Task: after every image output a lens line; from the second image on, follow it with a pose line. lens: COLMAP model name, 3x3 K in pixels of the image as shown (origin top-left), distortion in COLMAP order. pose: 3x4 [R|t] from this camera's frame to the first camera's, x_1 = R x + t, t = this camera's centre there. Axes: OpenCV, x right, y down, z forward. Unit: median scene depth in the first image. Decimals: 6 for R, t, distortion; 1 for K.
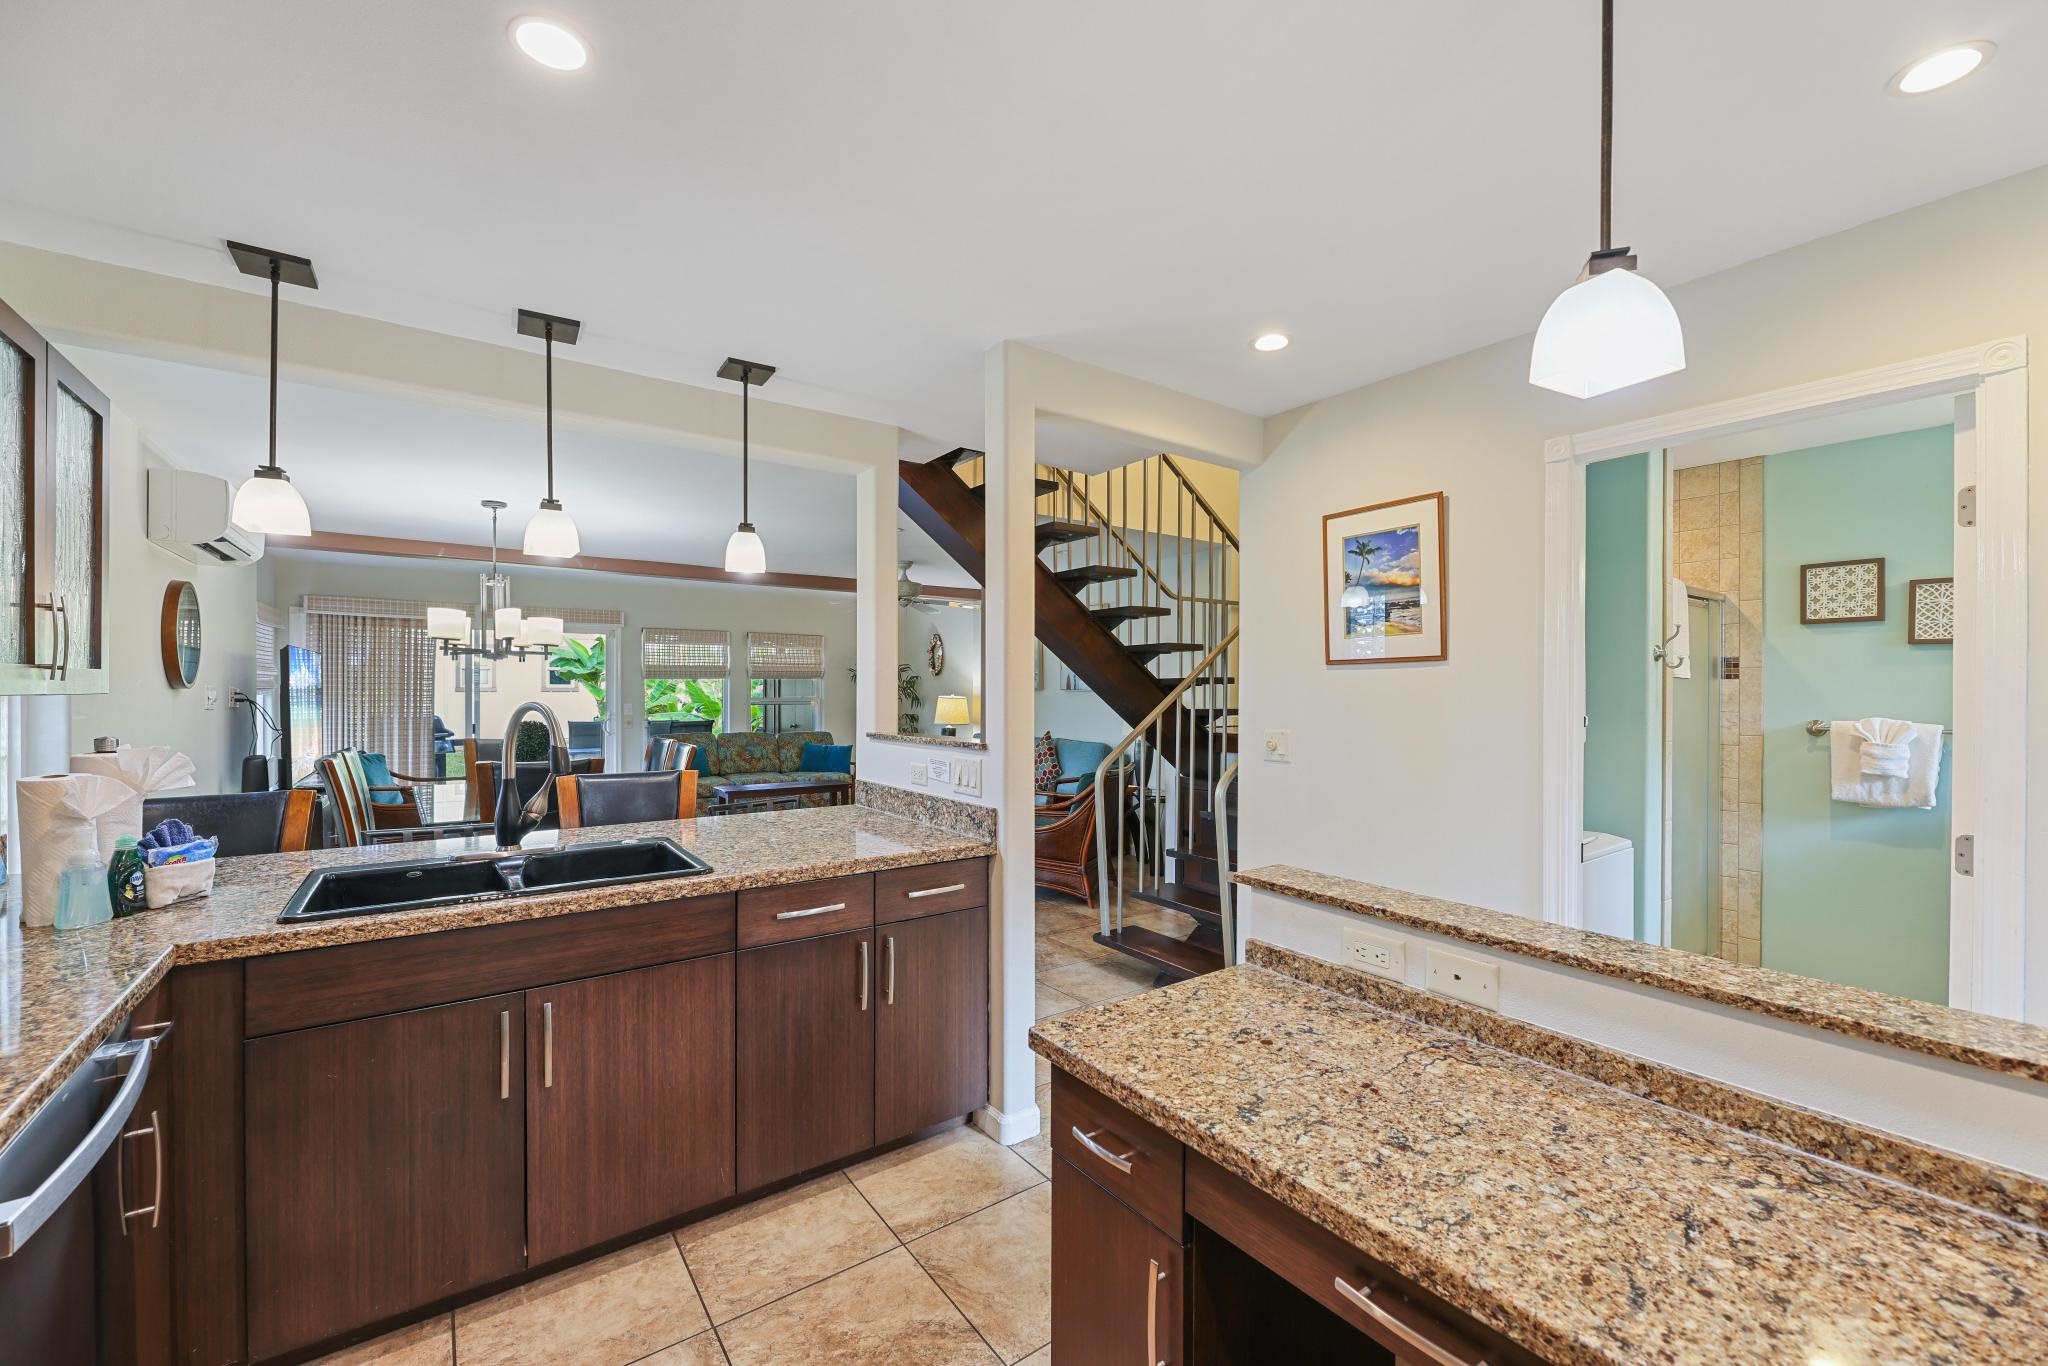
lens RADIAL K [[822.9, 0, 1025.7], [0, 822.9, 690.9], [0, 0, 1]] dist [-0.004682, -0.002242]
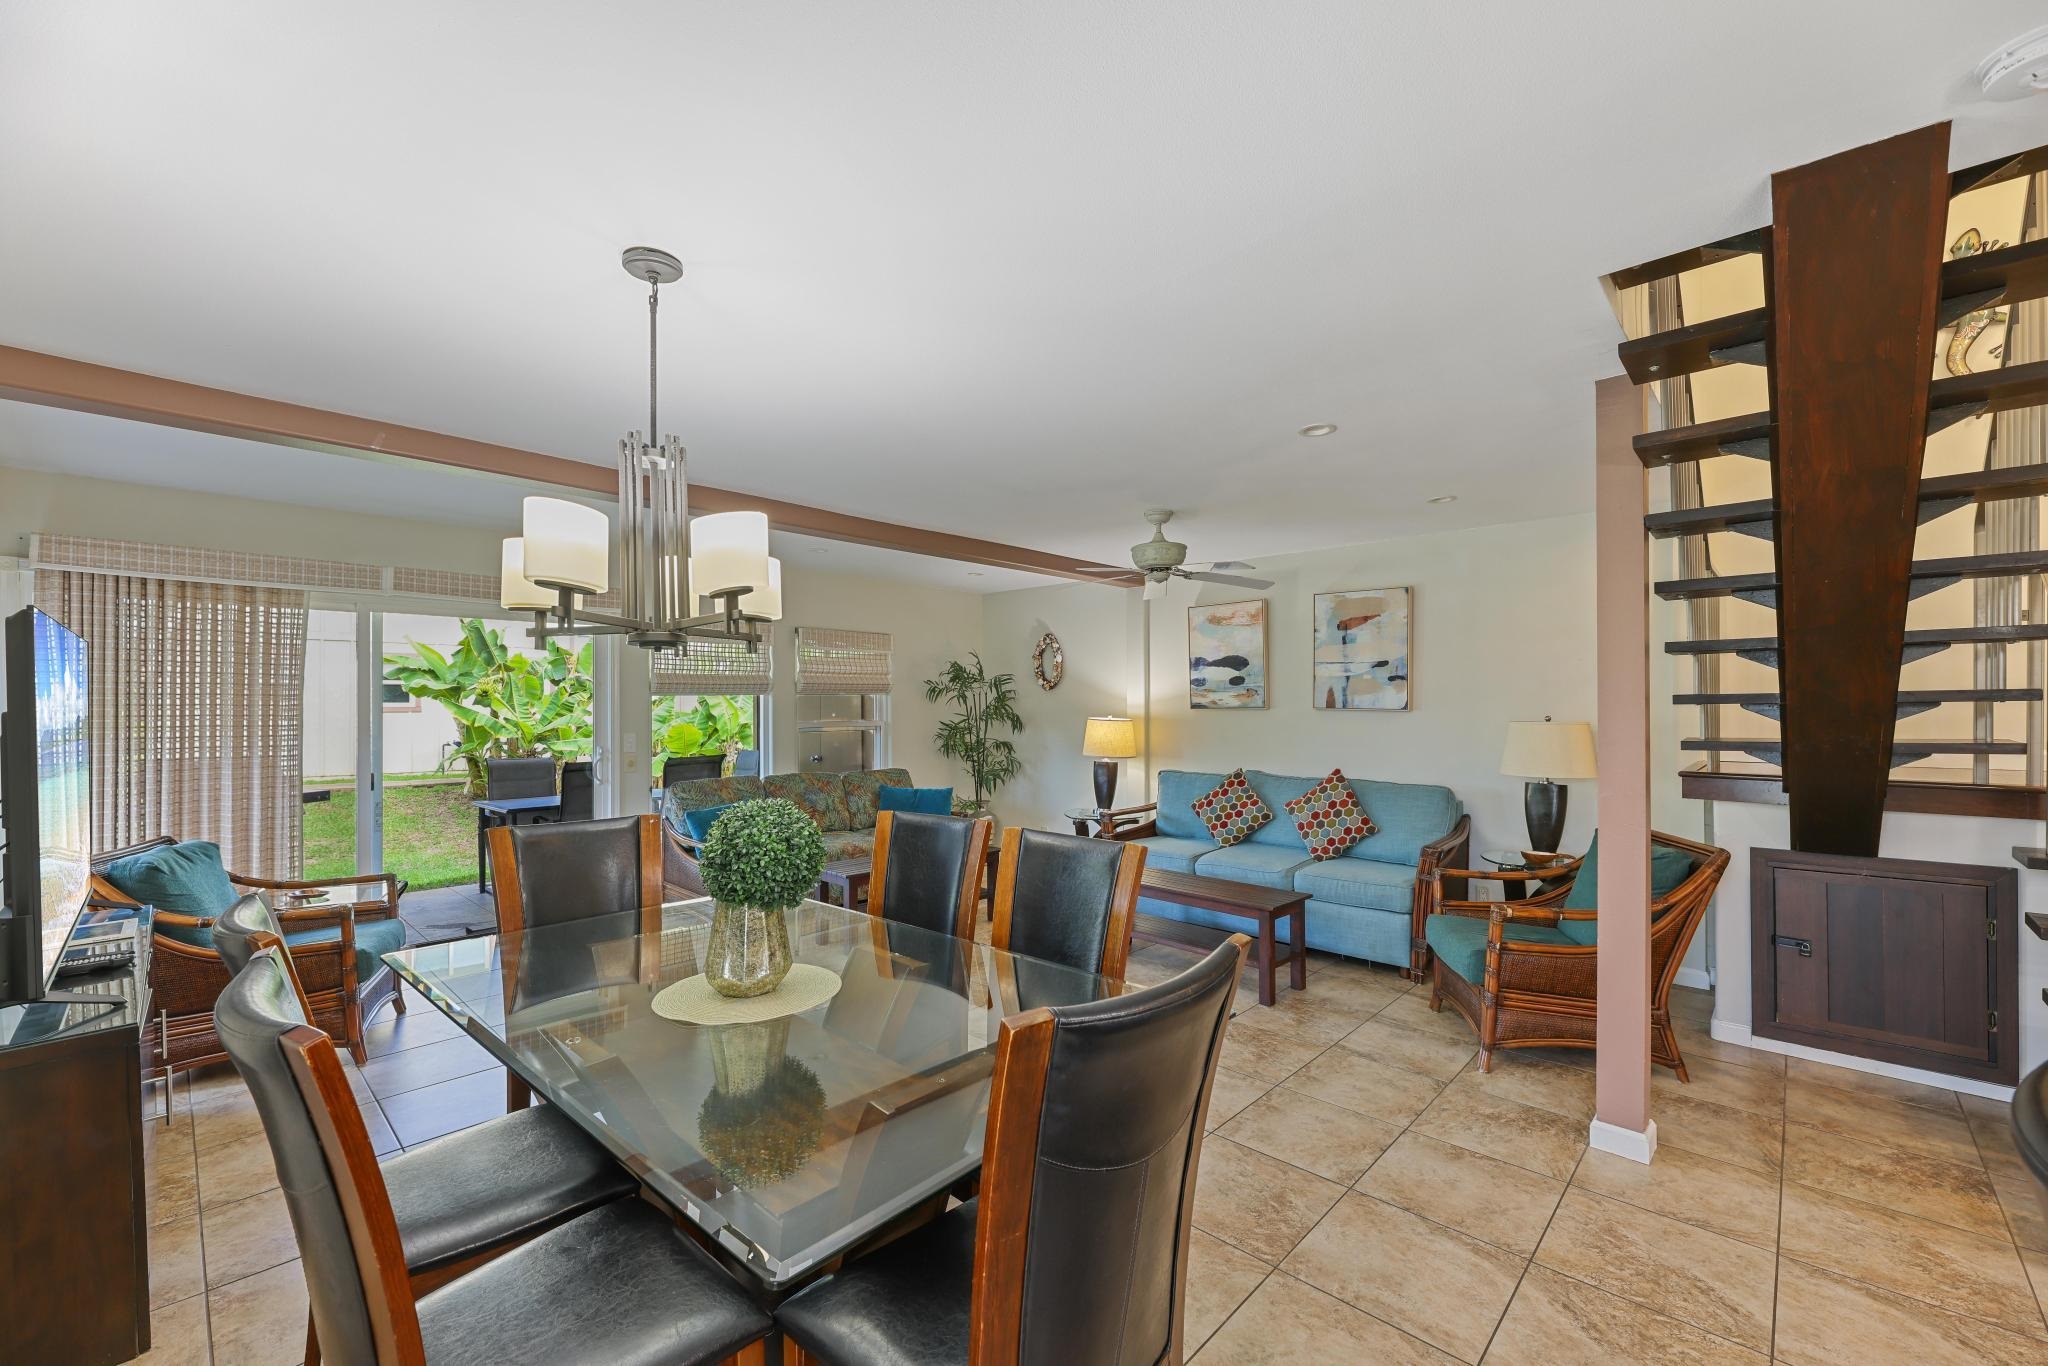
lens RADIAL K [[822.9, 0, 1039.4], [0, 822.9, 695.6], [0, 0, 1]] dist [-0.004682, -0.002242]
pose [[0.980888, -0.003292, 0.194548, -1.199553], [0.005652, 0.999917, -0.011577, -0.020120], [-0.194493, 0.012455, 0.980825, 1.260354]]
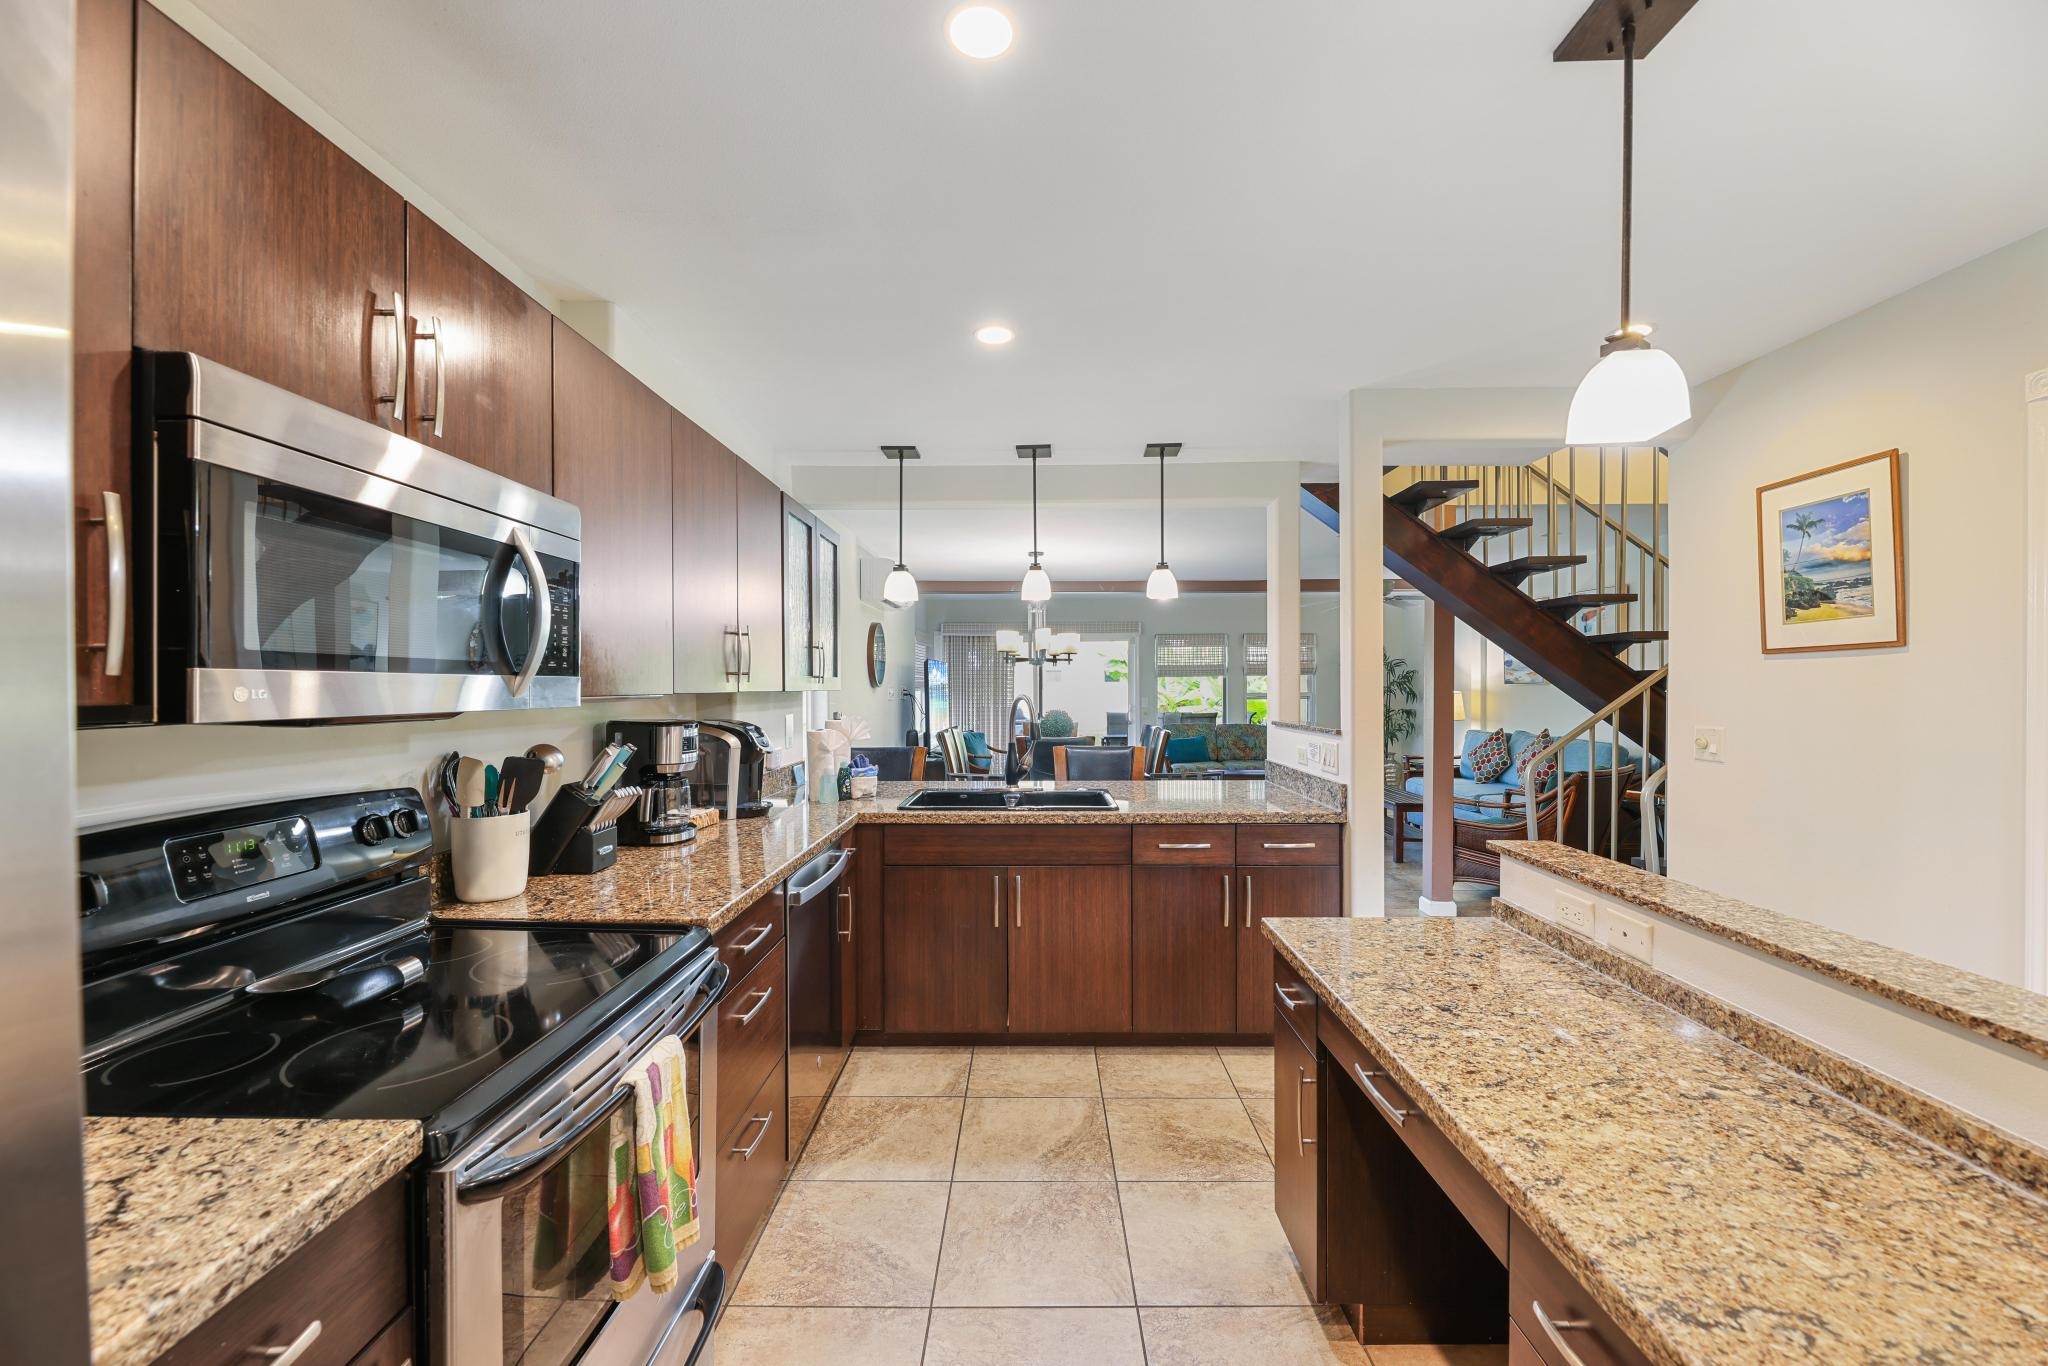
lens RADIAL K [[822.9, 0, 1024.2], [0, 822.9, 686.9], [0, 0, 1]] dist [-0.004682, -0.002242]
pose [[0.801346, -0.005292, -0.598177, 0.371885], [0.005671, 0.999983, -0.001250, 0.000648], [0.598174, -0.002391, 0.801363, -0.285094]]
